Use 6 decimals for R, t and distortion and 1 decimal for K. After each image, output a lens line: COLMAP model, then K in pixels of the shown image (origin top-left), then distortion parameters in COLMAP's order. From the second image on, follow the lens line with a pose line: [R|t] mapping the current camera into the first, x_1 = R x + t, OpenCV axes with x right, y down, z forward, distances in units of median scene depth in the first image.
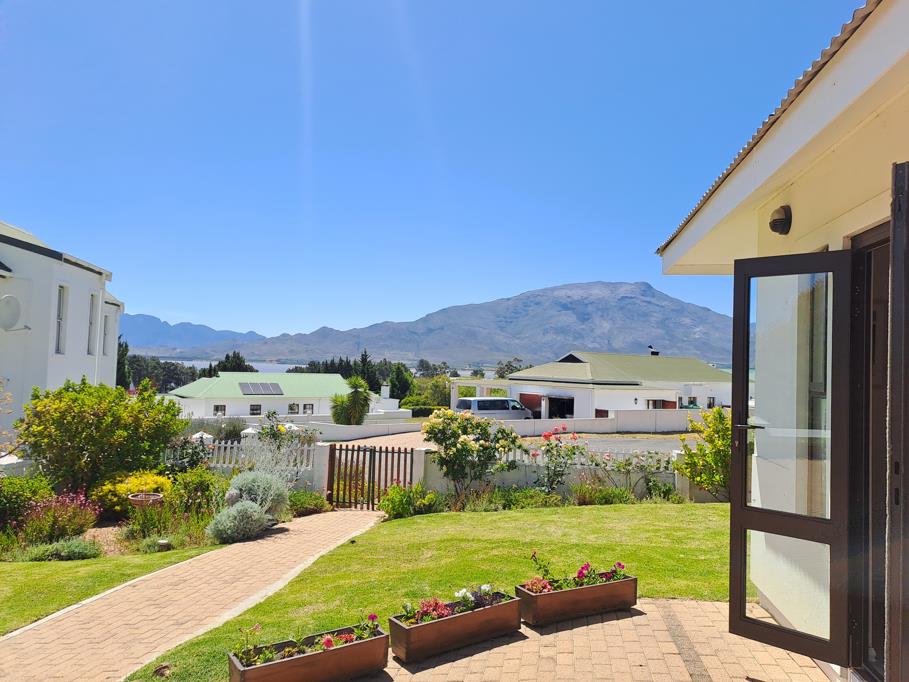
lens RADIAL K [[354.7, 0, 449.3], [0, 354.7, 333.4], [0, 0, 1]] dist [-0.001728, -0.000283]
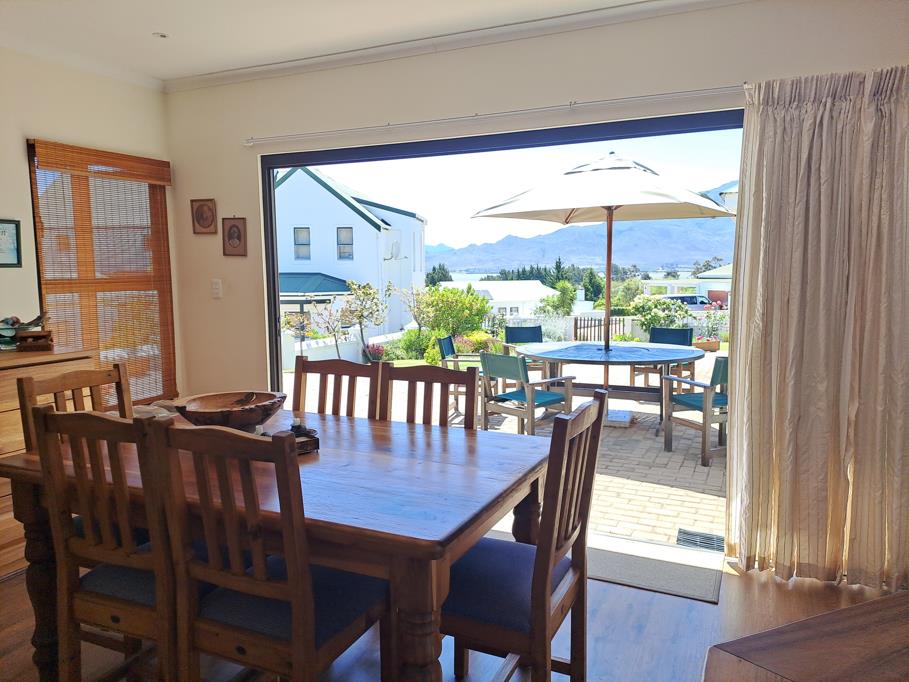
lens RADIAL K [[663.9, 0, 454.5], [0, 663.9, 341.0], [0, 0, 1]] dist [0.089589, -0.096270]
pose [[0.967638, -0.012900, -0.252013, -0.038498], [0.061673, 0.980496, 0.186611, -0.100614], [0.244691, -0.196115, 0.949561, -1.042158]]
